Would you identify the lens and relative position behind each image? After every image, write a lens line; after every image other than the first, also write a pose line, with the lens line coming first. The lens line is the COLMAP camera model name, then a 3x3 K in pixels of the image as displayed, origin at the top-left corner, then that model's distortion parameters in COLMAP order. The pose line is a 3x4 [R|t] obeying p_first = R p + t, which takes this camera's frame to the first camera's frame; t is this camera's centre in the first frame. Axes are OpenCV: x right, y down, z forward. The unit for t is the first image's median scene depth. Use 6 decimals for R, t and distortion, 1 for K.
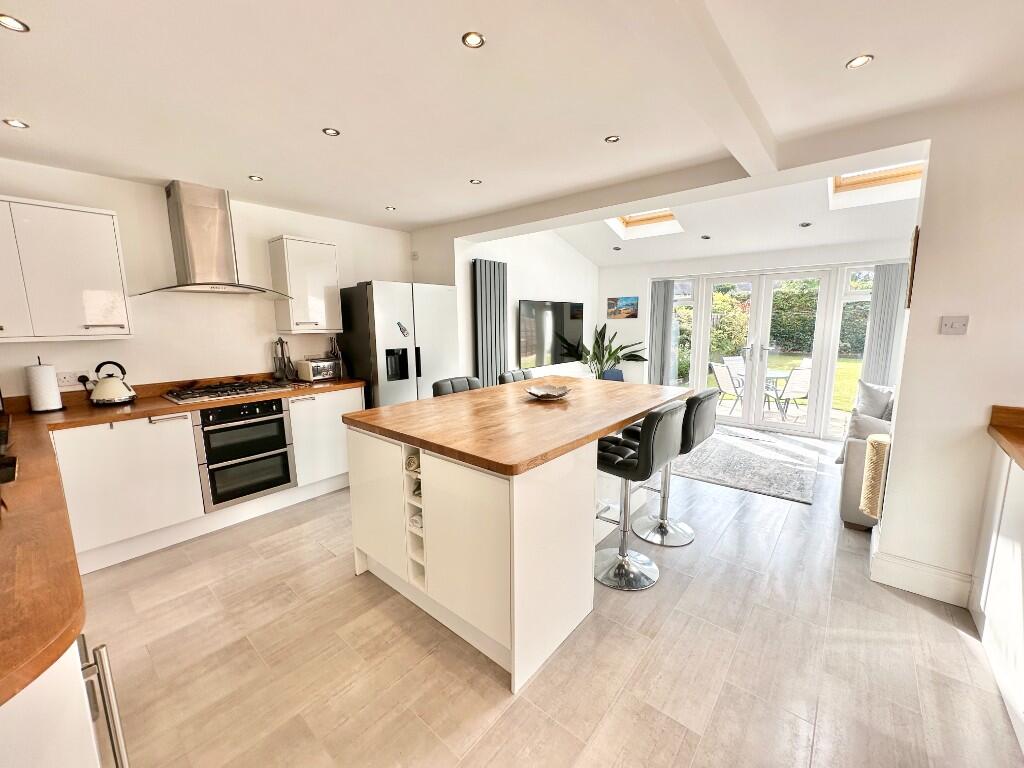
lens RADIAL K [[408.0, 0, 509.8], [0, 408.0, 384.6], [0, 0, 1]] dist [-0.001887, -0.000264]
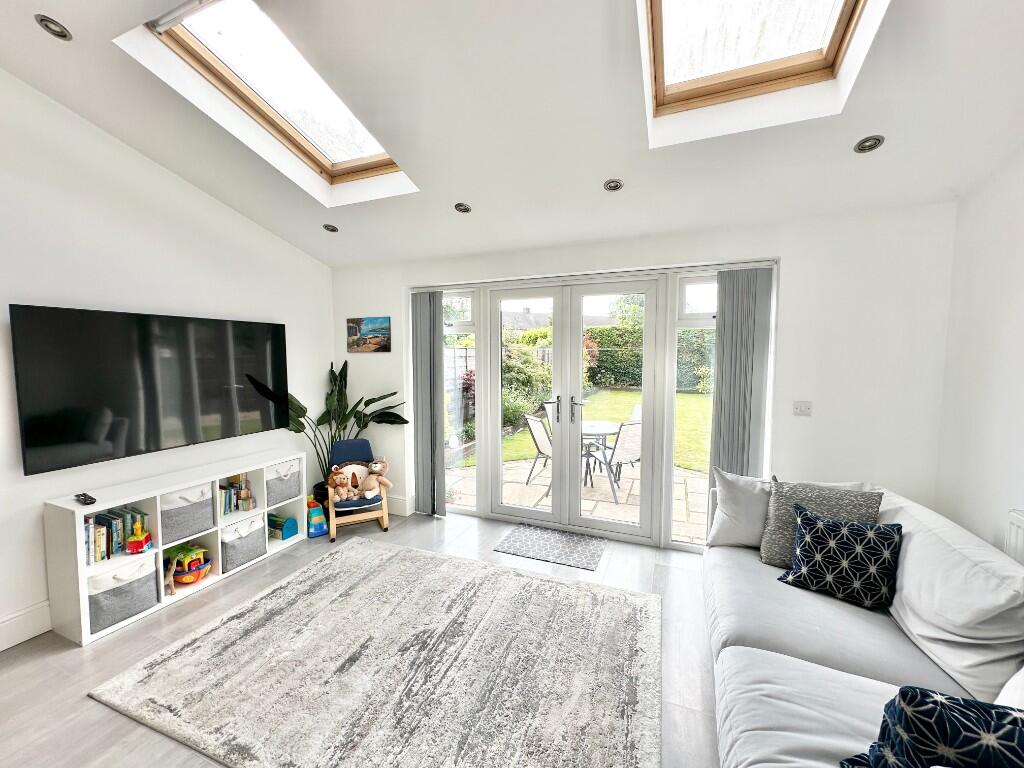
lens RADIAL K [[408.0, 0, 512.9], [0, 408.0, 383.1], [0, 0, 1]] dist [-0.001887, -0.000264]
pose [[0.948850, -0.014769, 0.315380, 0.291375], [0.040830, 0.996257, -0.076188, -0.064372], [-0.313075, 0.085168, 0.945902, 0.378787]]
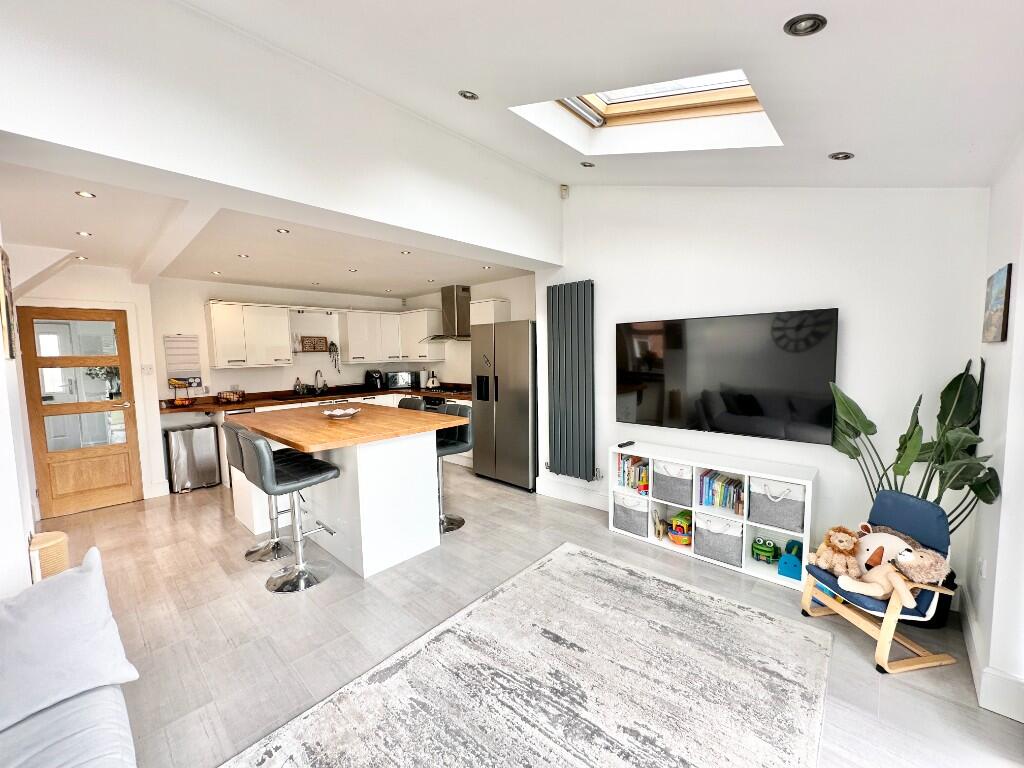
lens RADIAL K [[408.0, 0, 513.1], [0, 408.0, 381.9], [0, 0, 1]] dist [-0.001887, -0.000264]
pose [[-0.034687, 0.086077, -0.995684, 0.609304], [-0.132939, 0.987033, 0.089960, -0.121057], [0.990517, 0.135486, -0.022795, 0.694970]]
